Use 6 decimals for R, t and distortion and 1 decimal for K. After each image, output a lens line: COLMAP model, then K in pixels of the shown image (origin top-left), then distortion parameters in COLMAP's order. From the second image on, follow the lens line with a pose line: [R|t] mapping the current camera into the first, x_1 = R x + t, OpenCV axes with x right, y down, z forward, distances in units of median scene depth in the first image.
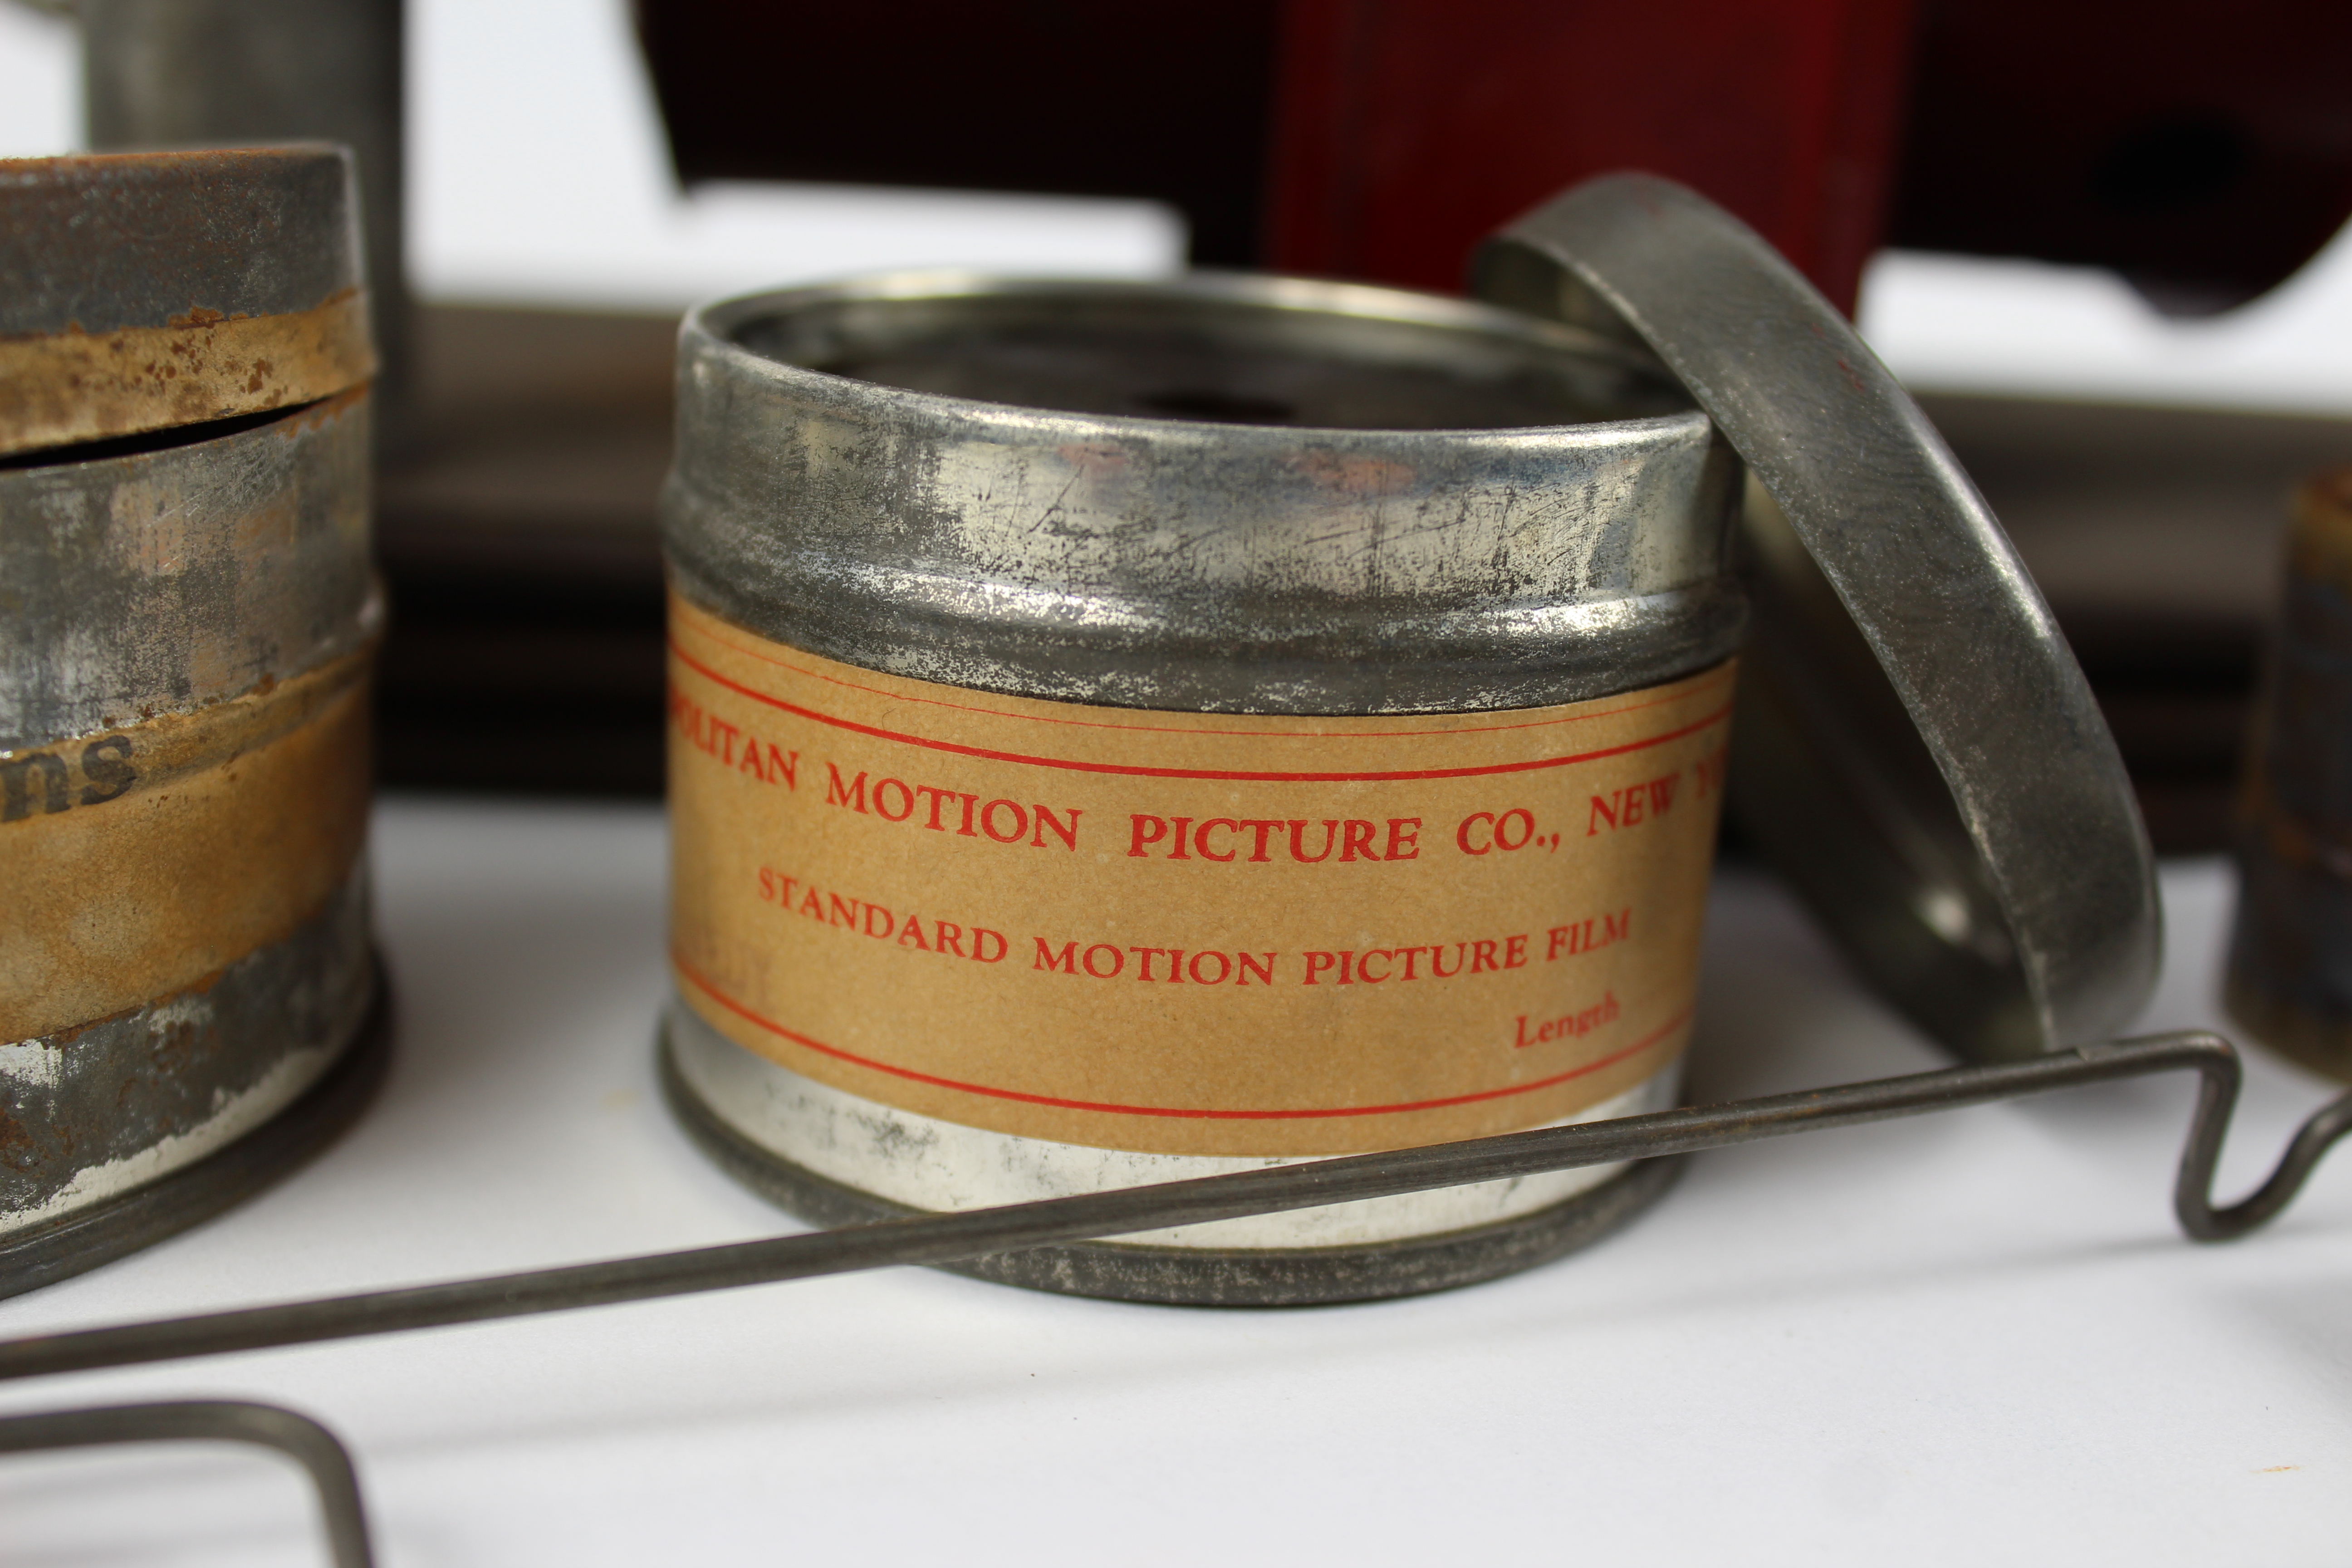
lens RADIAL K [[3131.6, 0, 1176.0], [0, 3131.6, 784.0], [0, 0, 1]] dist [-0.079686, 0.151997]
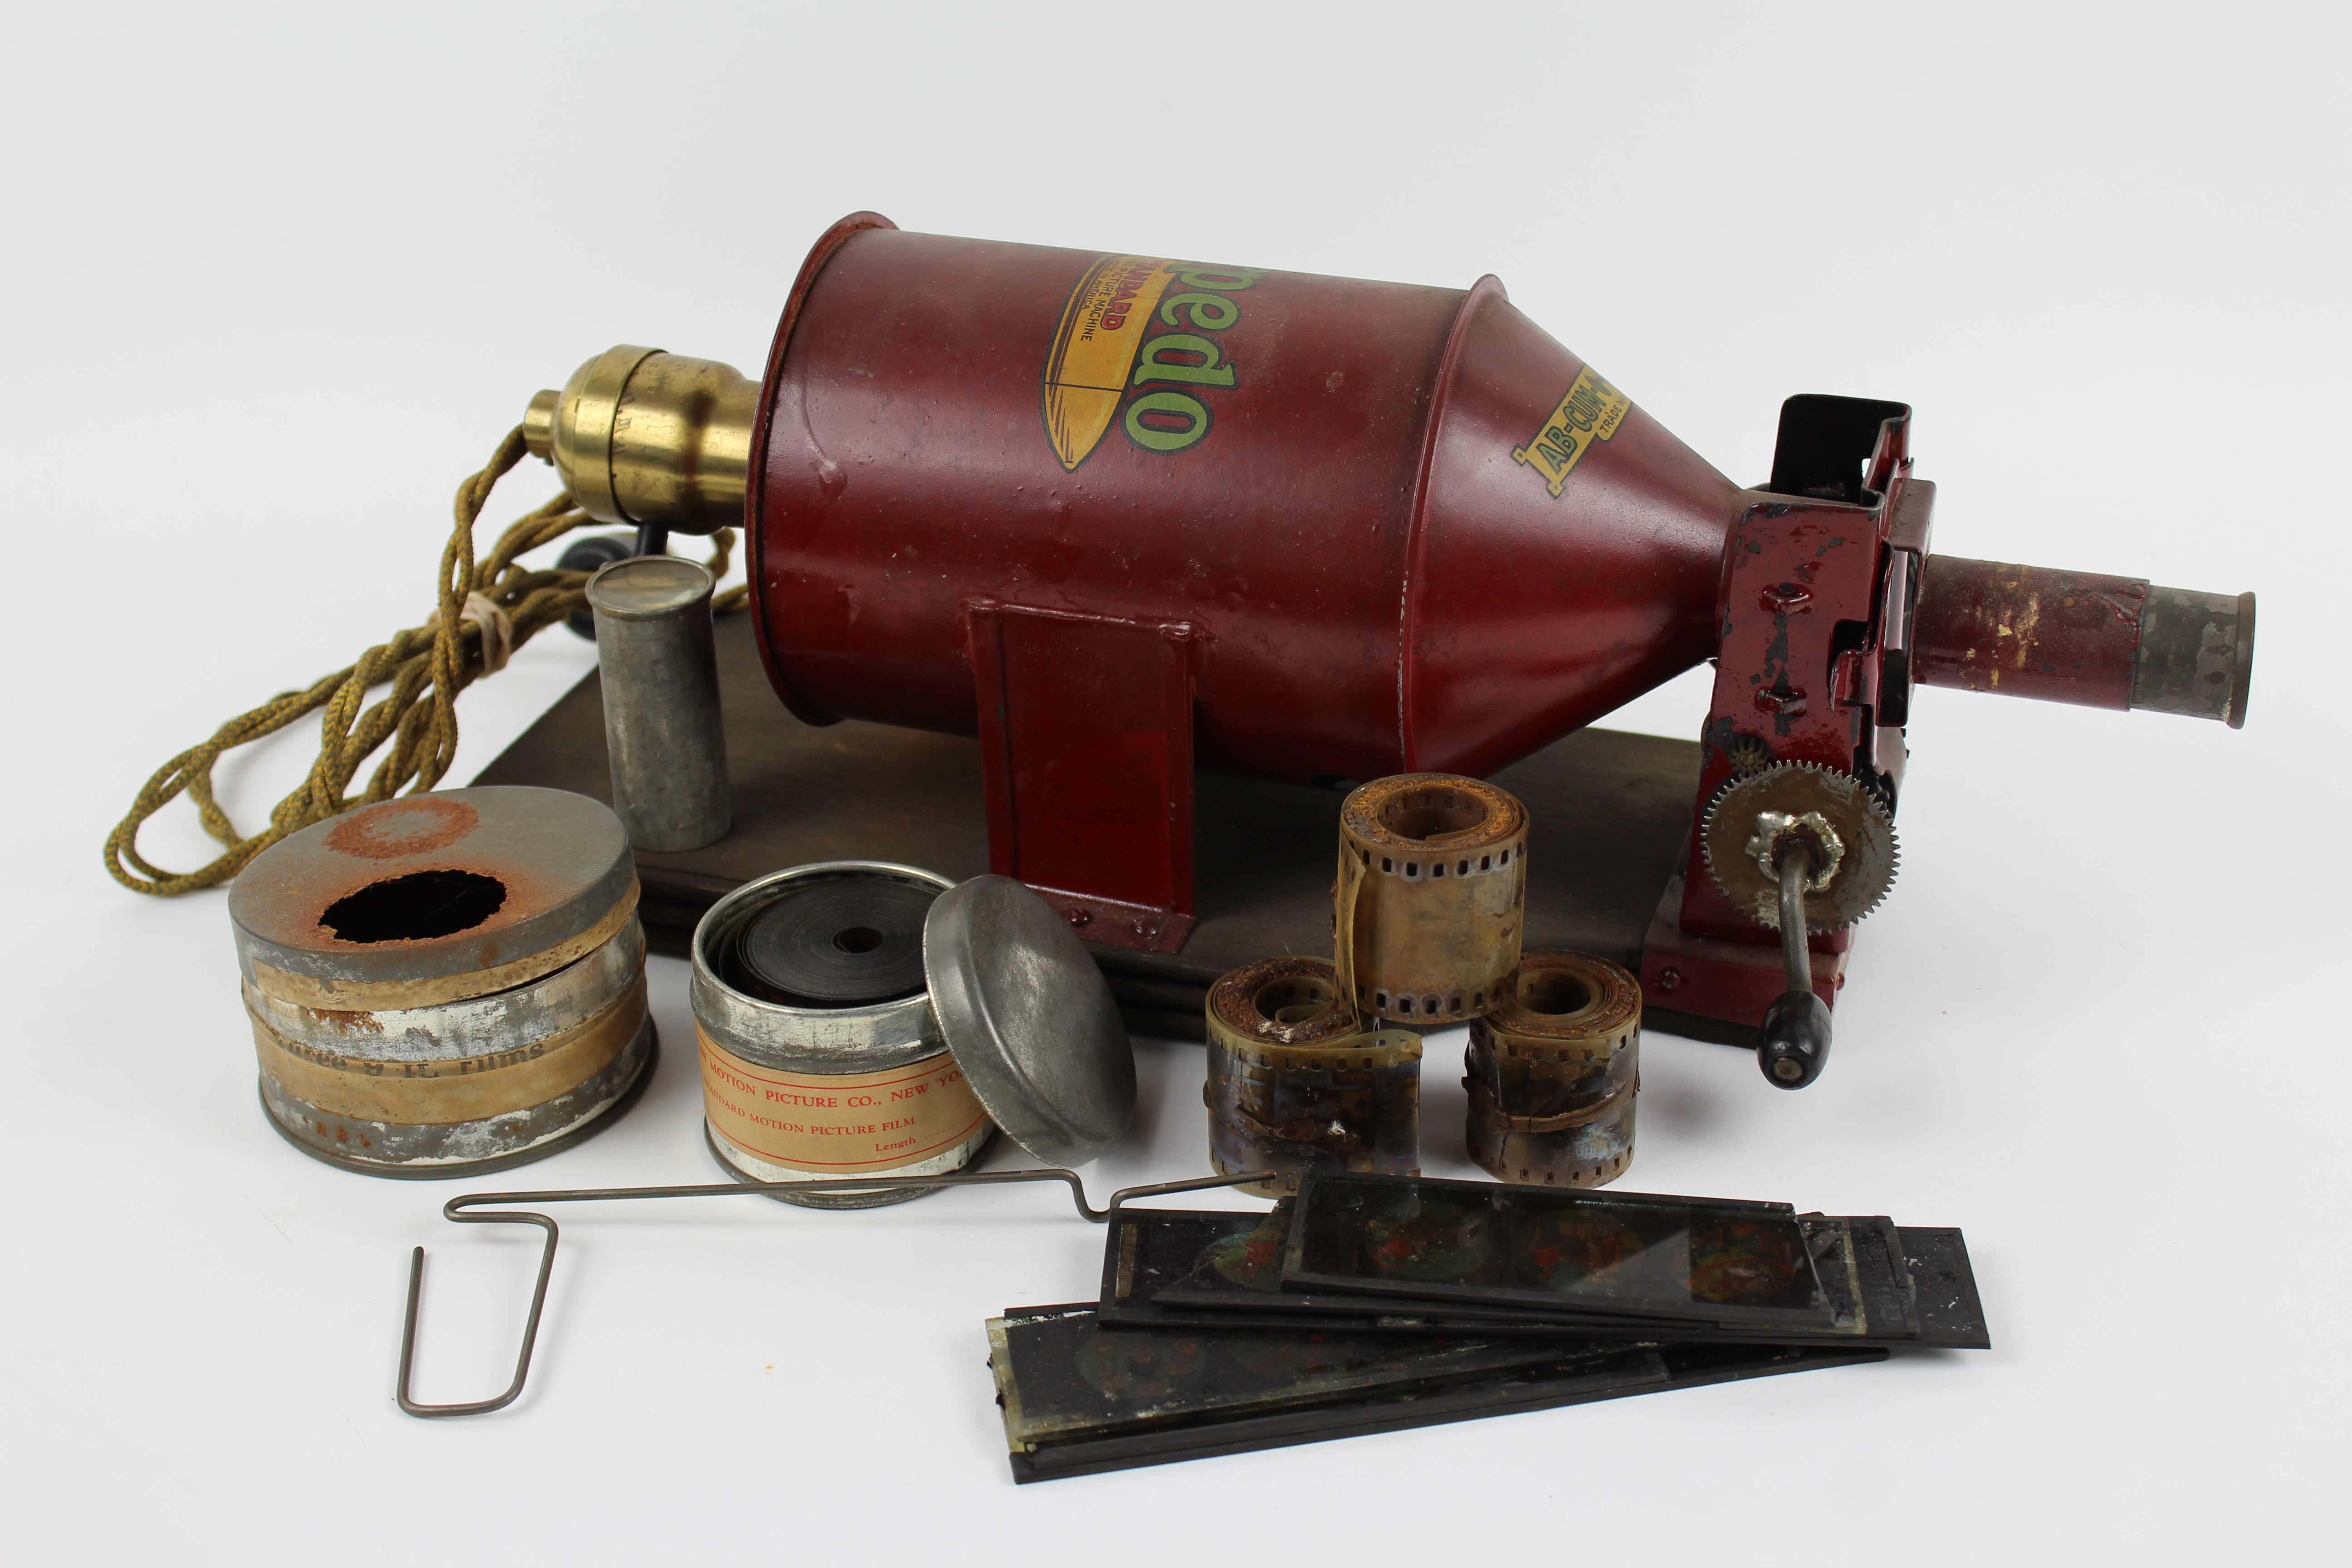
lens RADIAL K [[3207.7, 0, 1184.4], [0, 3207.7, 782.5], [0, 0, 1]] dist [-0.066649, 0.114107]
pose [[0.936515, 0.103112, -0.335122, 1.786669], [-0.038021, 0.980010, 0.195283, -1.174381], [0.348559, -0.170144, 0.921714, -2.471914]]
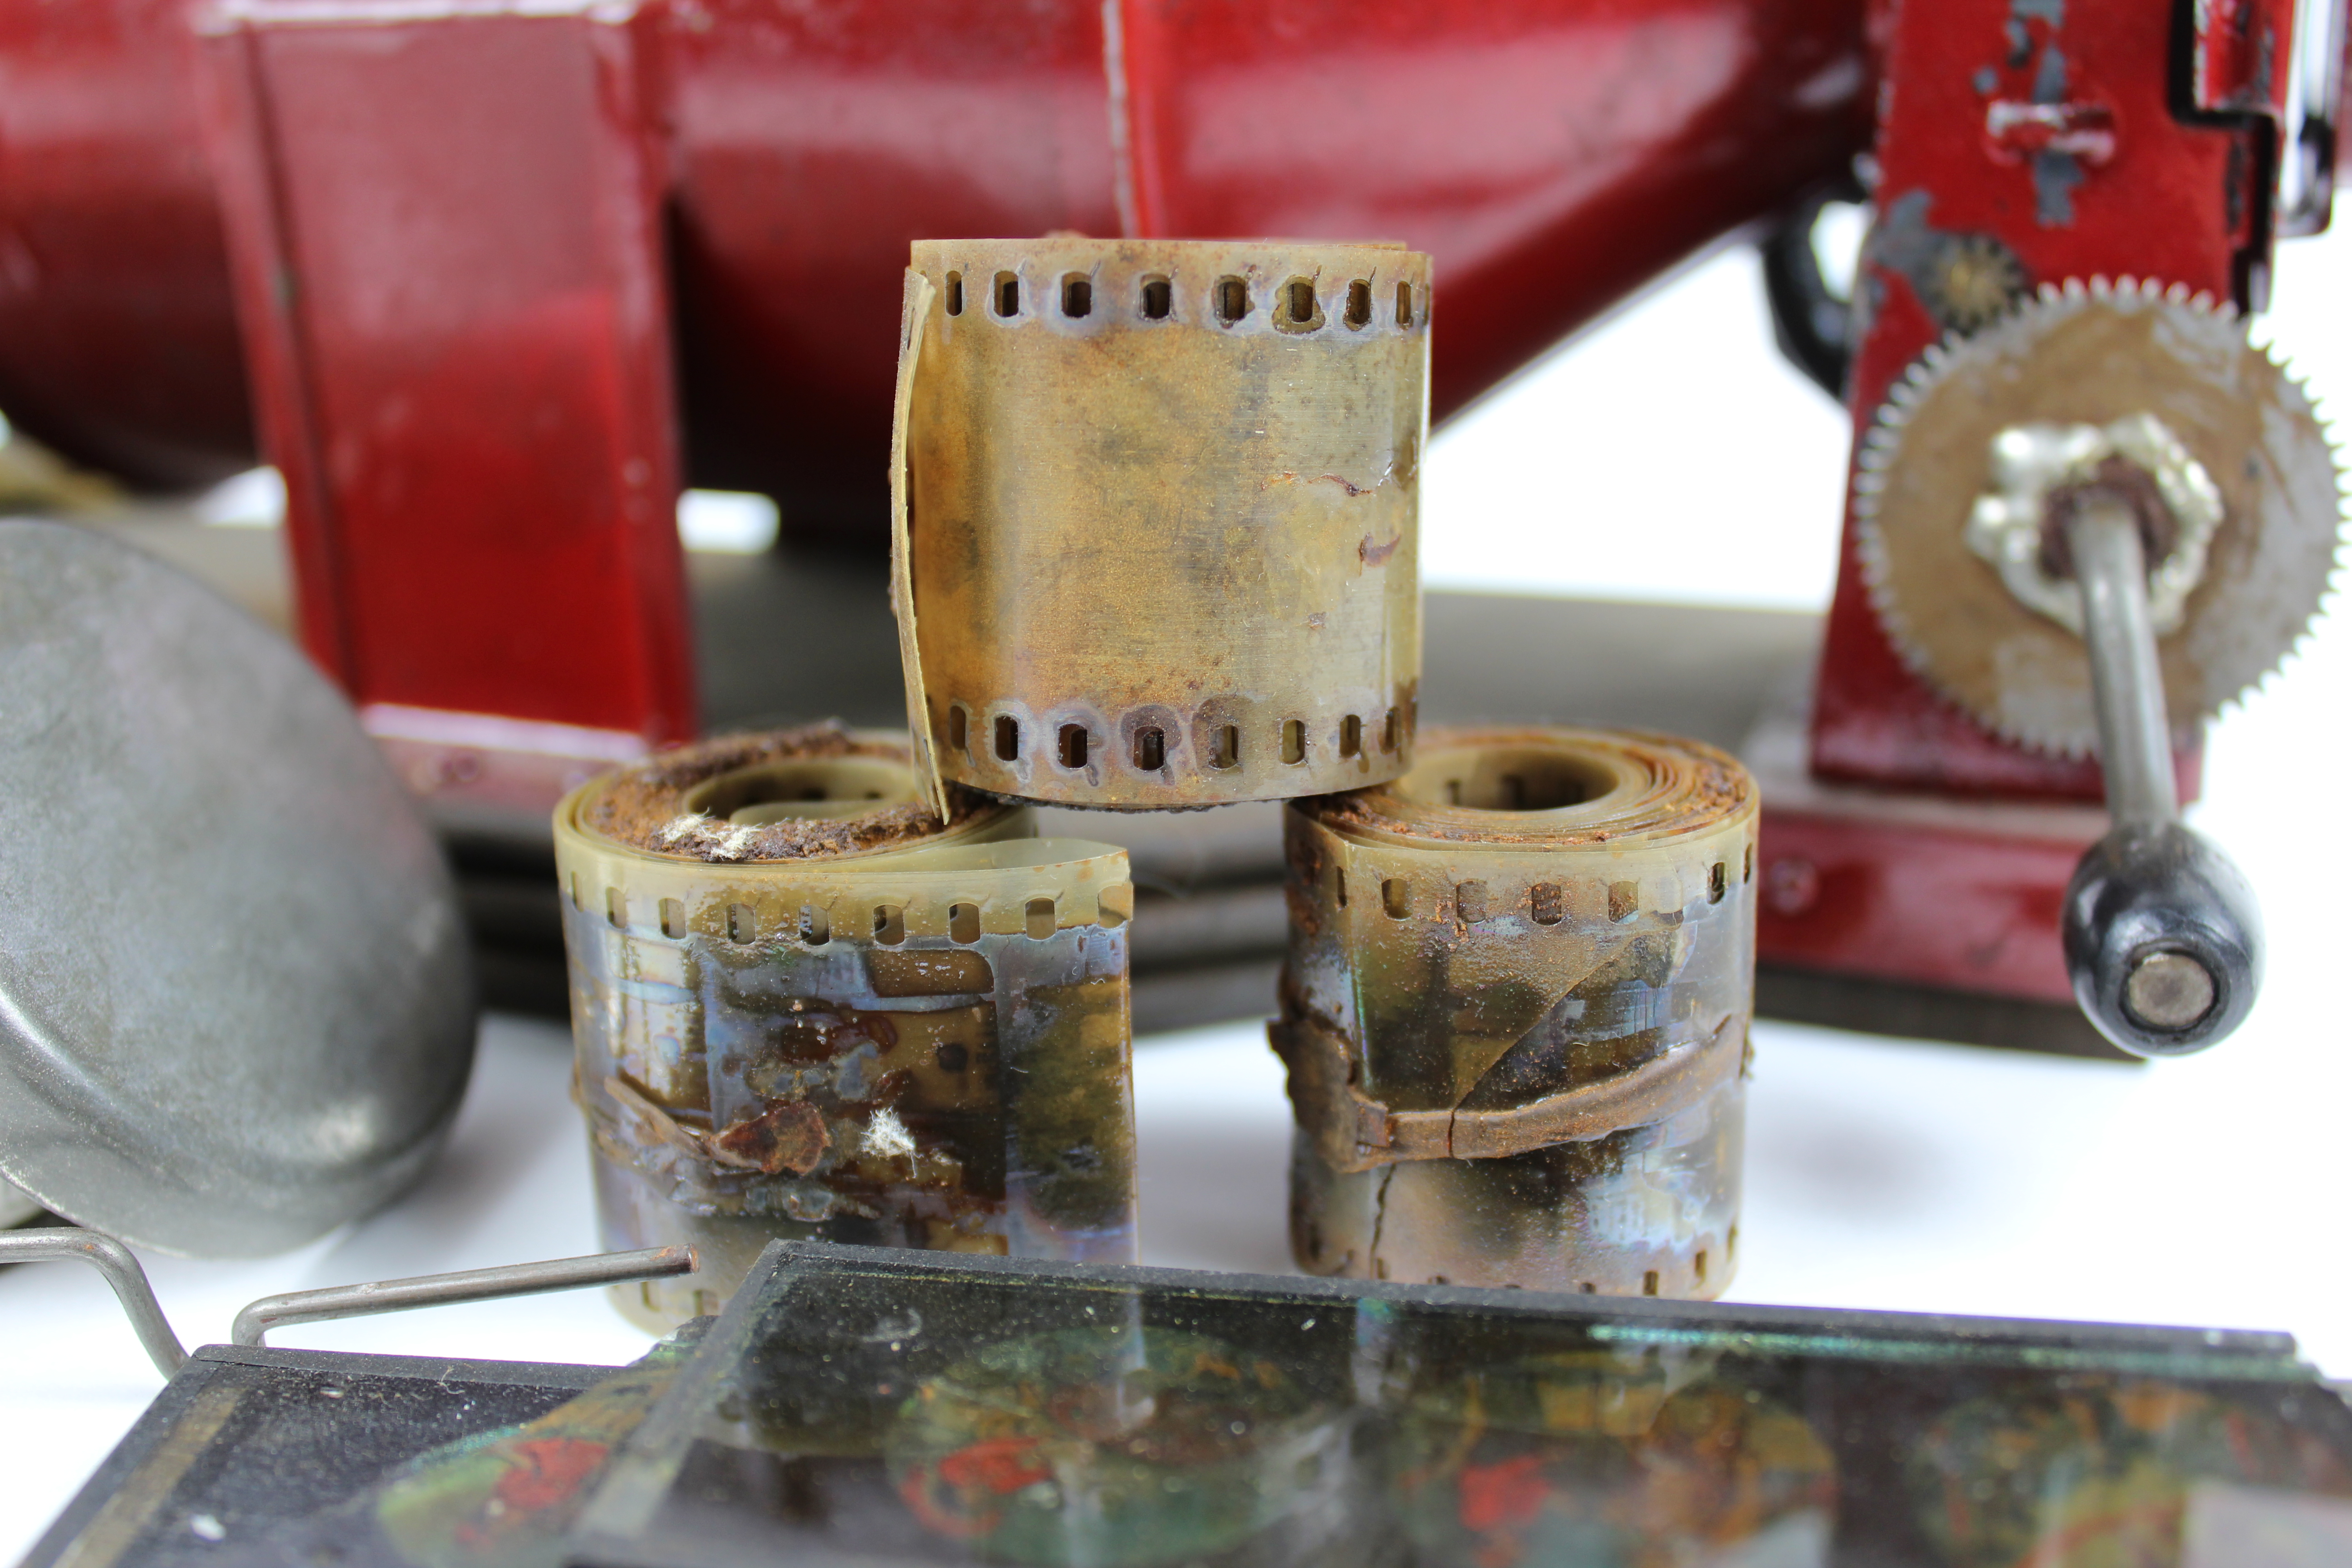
lens RADIAL K [[2413.9, 0, 1176.0], [0, 2413.9, 784.0], [0, 0, 1]] dist [-0.106282, 0.028284]
pose [[0.926893, 0.036322, -0.373565, 1.159763], [-0.042883, 0.999037, -0.009265, -0.116480], [0.372868, 0.024607, 0.927558, 0.310237]]
